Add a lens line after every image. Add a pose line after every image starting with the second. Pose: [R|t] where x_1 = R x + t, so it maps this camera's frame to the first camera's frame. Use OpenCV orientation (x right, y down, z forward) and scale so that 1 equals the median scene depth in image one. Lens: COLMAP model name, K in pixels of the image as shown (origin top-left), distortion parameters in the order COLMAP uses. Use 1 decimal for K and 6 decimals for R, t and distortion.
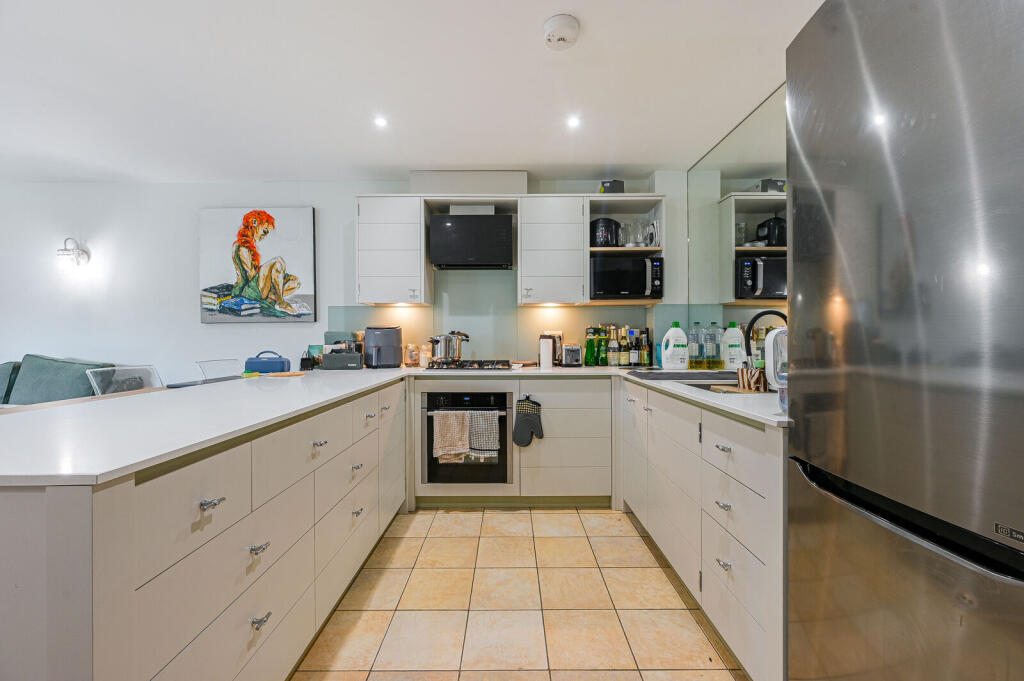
lens RADIAL K [[399.3, 0, 510.0], [0, 399.3, 339.7], [0, 0, 1]] dist [-0.004398, -0.000314]
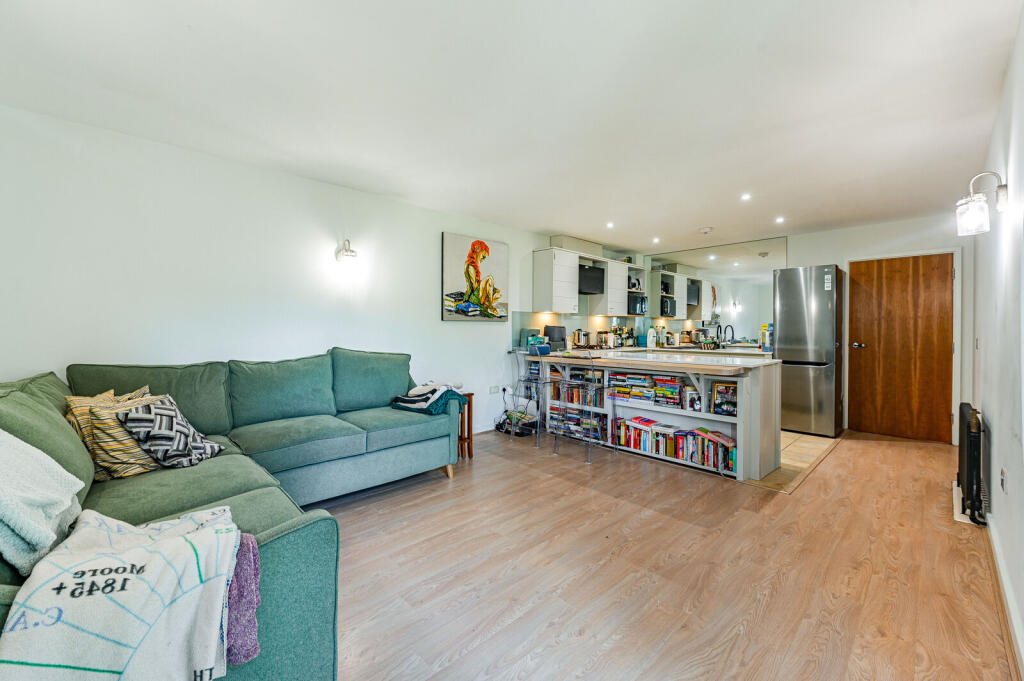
lens RADIAL K [[399.3, 0, 512.3], [0, 399.3, 336.1], [0, 0, 1]] dist [-0.004398, -0.000314]
pose [[0.730938, -0.002890, 0.682437, -1.498023], [0.006775, 0.999972, -0.003022, 0.014037], [-0.682410, 0.006832, 0.730938, -0.096205]]
